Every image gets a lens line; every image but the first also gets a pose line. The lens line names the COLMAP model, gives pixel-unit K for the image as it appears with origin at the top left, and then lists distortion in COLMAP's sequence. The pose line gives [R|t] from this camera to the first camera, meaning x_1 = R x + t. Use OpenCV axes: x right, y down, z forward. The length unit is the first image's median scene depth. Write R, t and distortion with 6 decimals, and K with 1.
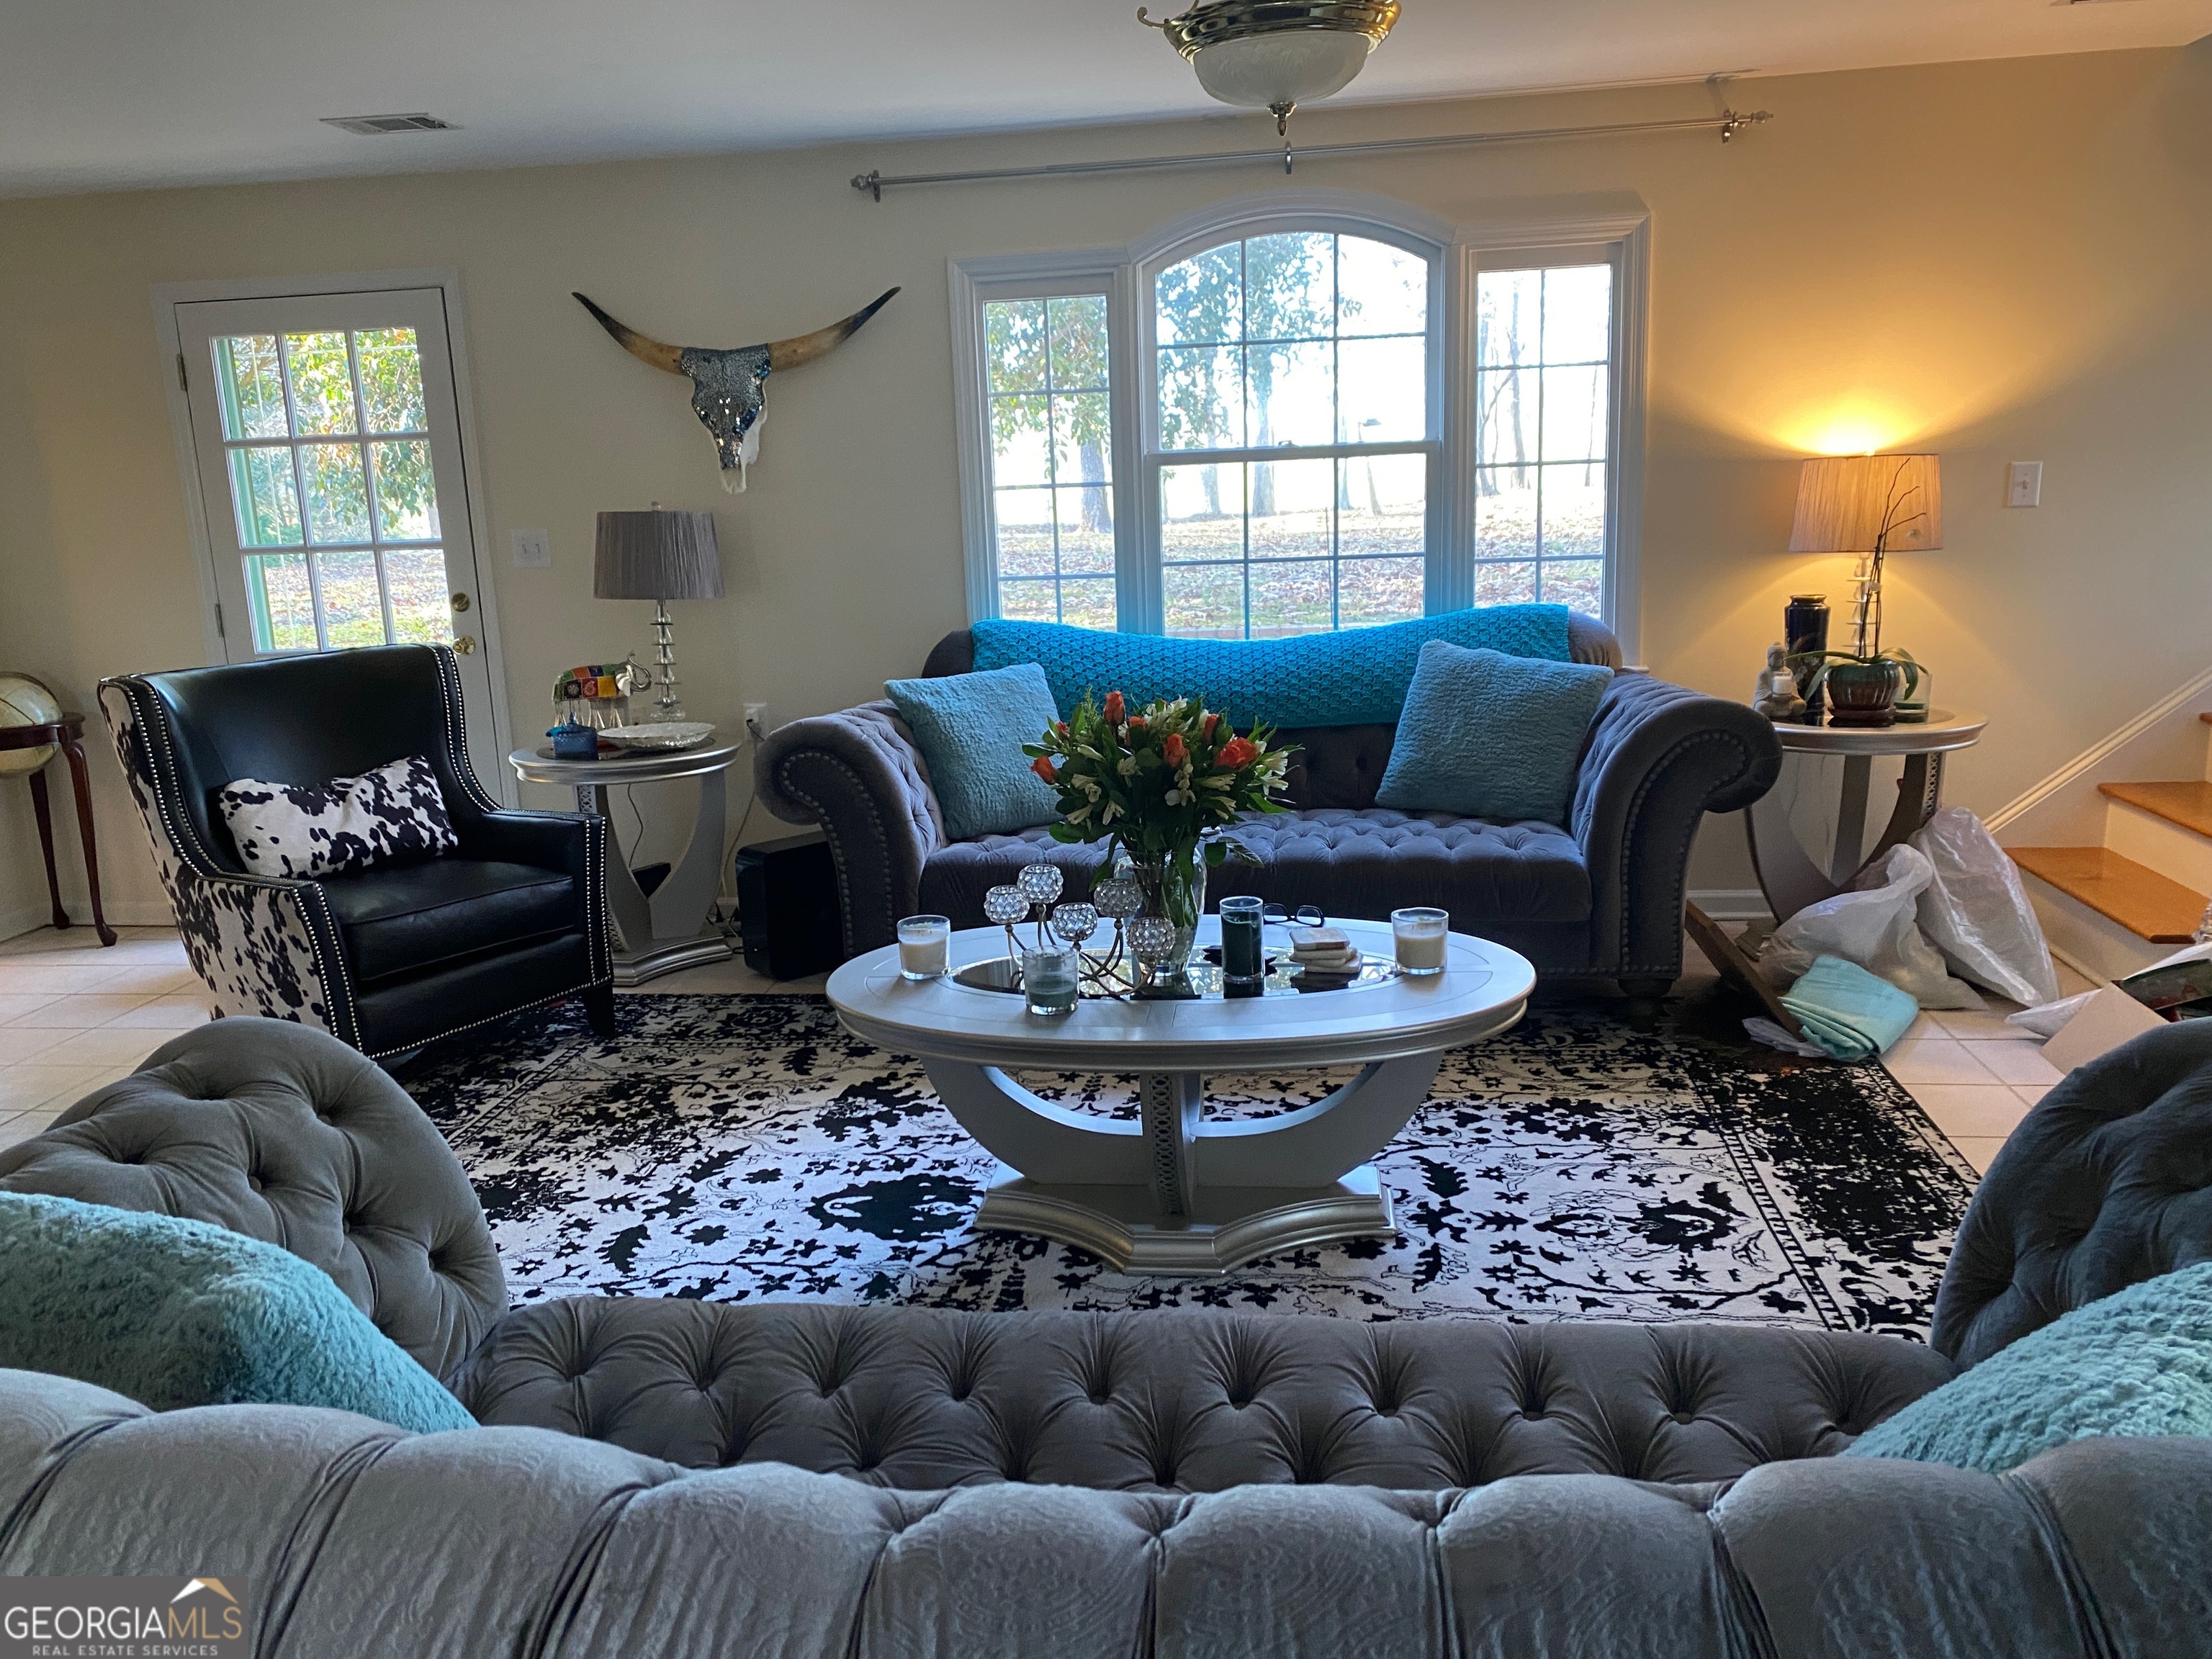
lens RADIAL K [[1654.4, 0, 1107.4], [0, 1654.4, 829.0], [0, 0, 1]] dist [0.021731, -0.031903]
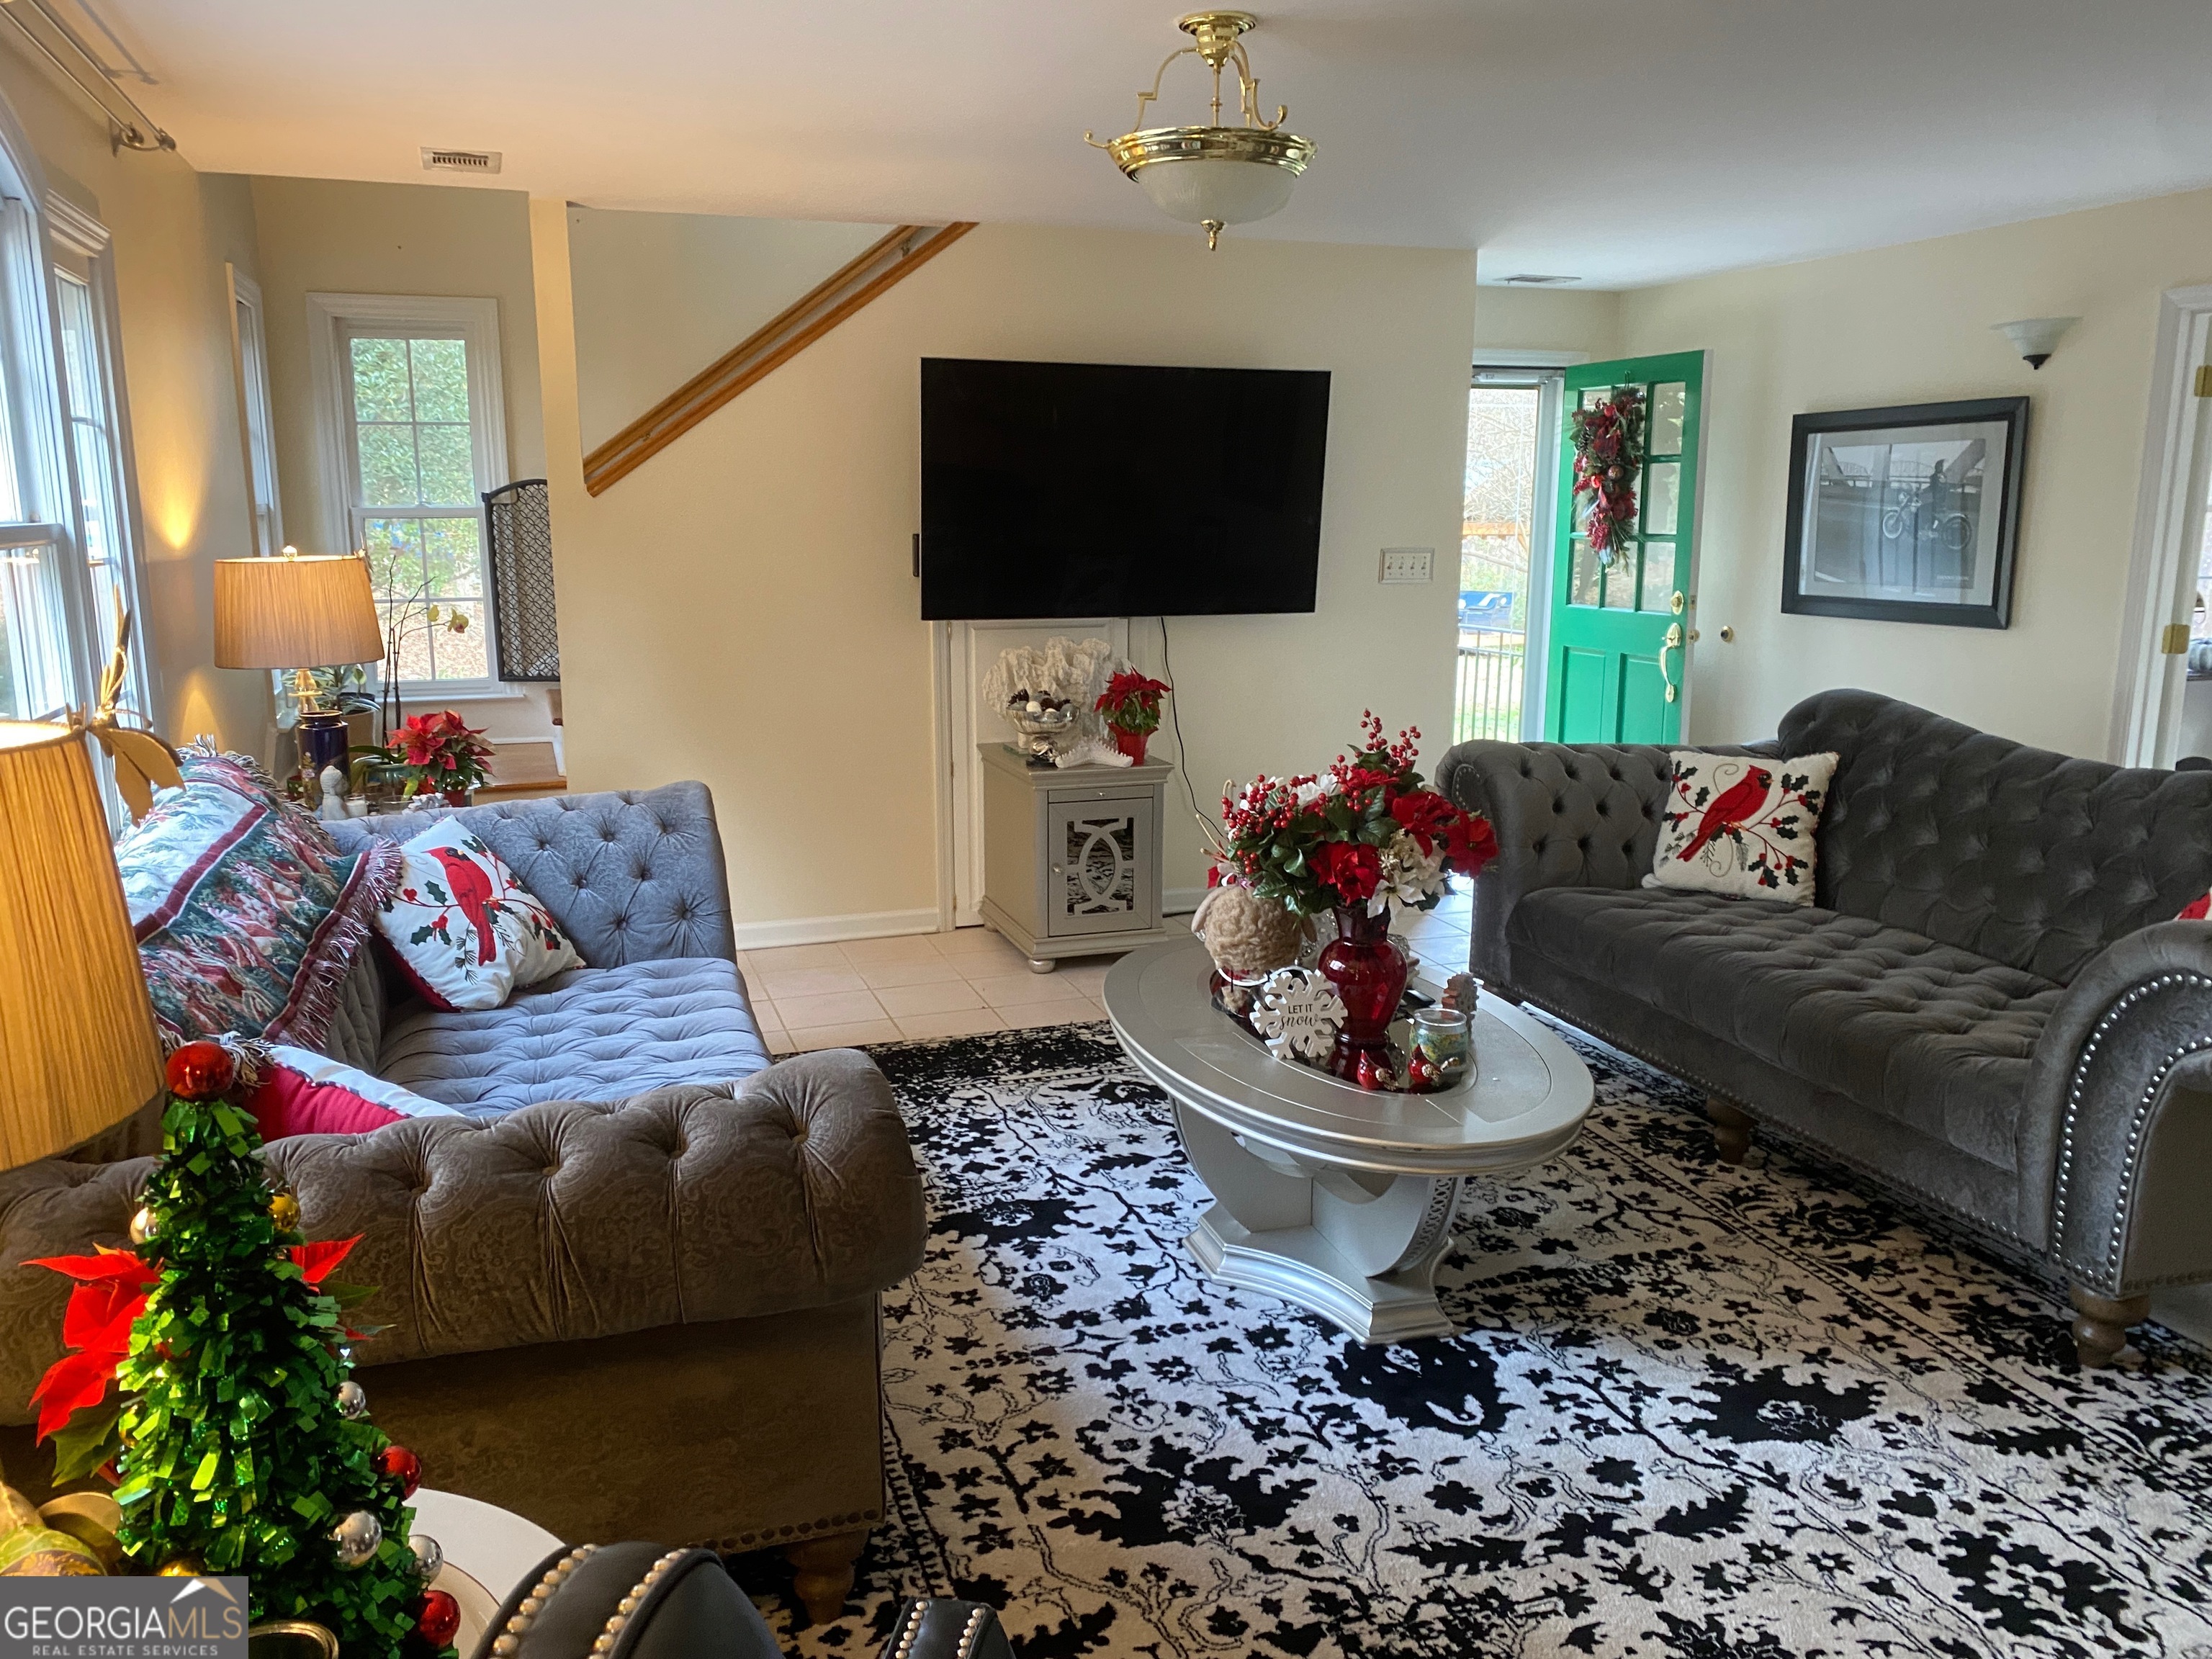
lens RADIAL K [[1654.4, 0, 1106.5], [0, 1654.4, 834.0], [0, 0, 1]] dist [0.021731, -0.031903]
pose [[-0.421269, -0.144125, 0.895411, -0.752610], [0.216308, 0.942834, 0.253526, -0.282205], [-0.880763, 0.300488, -0.366011, 1.313237]]
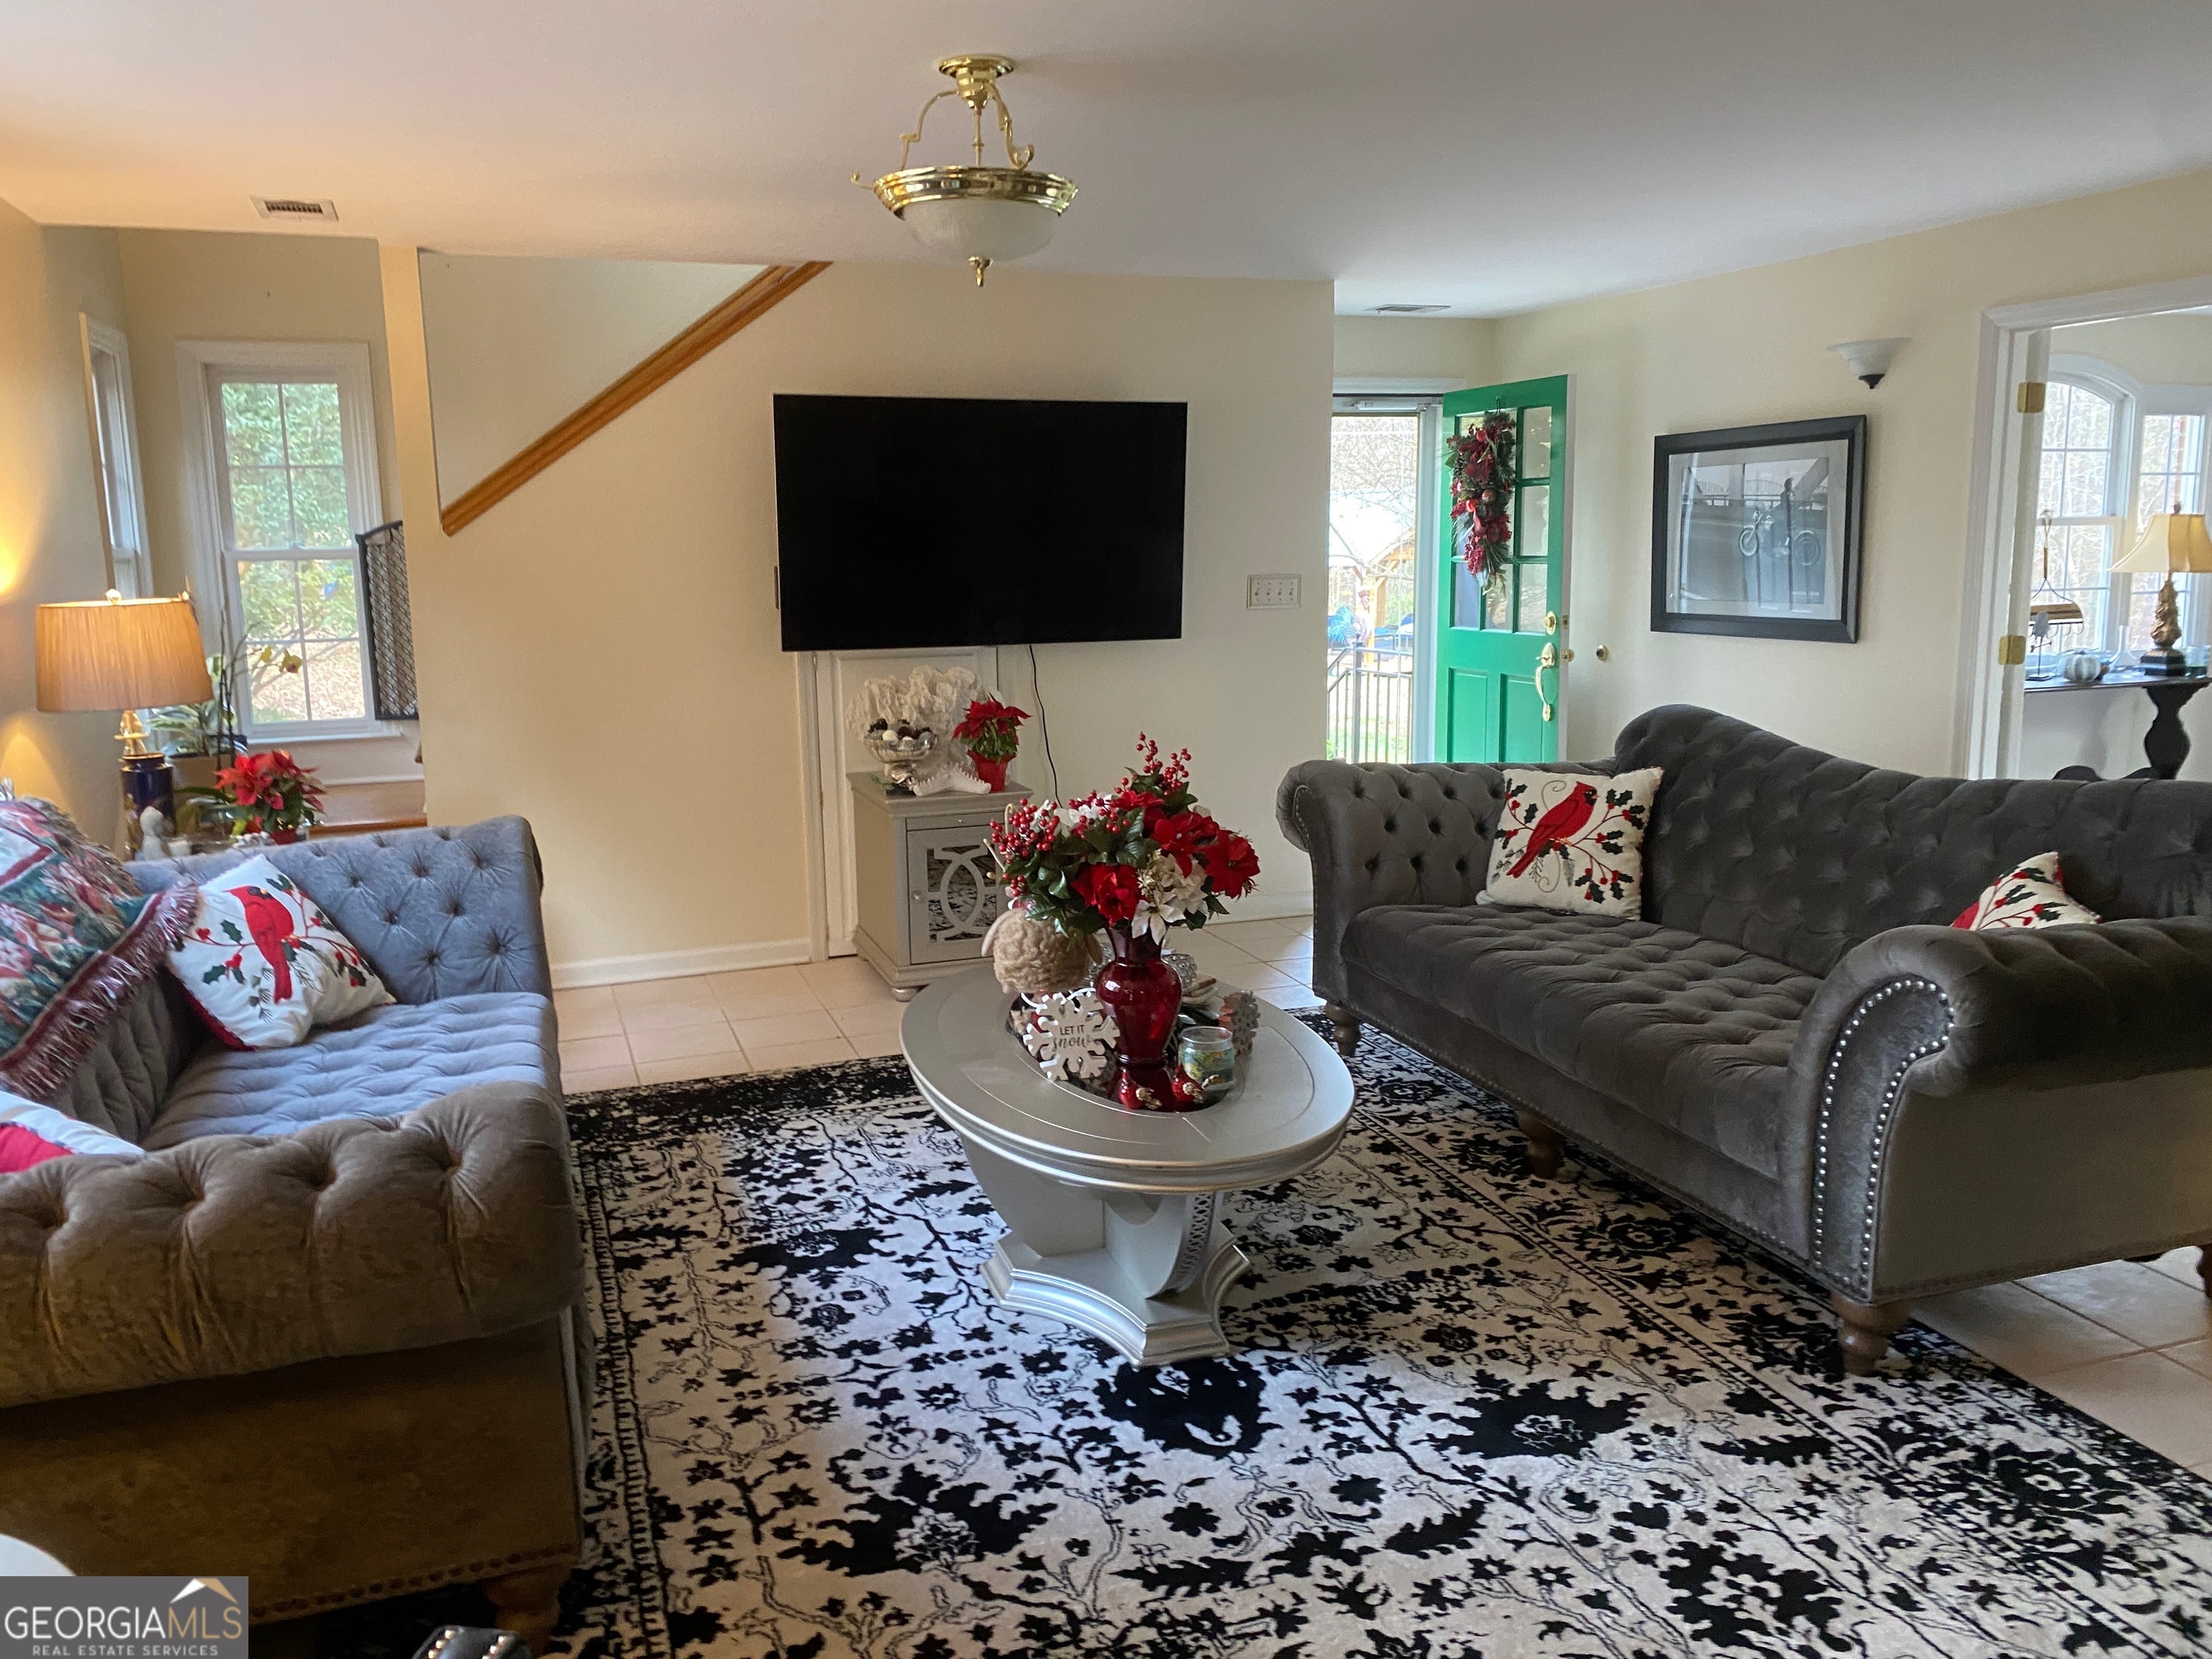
lens RADIAL K [[1654.4, 0, 1099.4], [0, 1654.4, 805.8], [0, 0, 1]] dist [0.021731, -0.031903]
pose [[-0.431427, -0.105401, 0.895969, -0.806747], [0.231287, 0.947036, 0.222778, -0.256566], [-0.871996, 0.303339, -0.384199, 1.219264]]
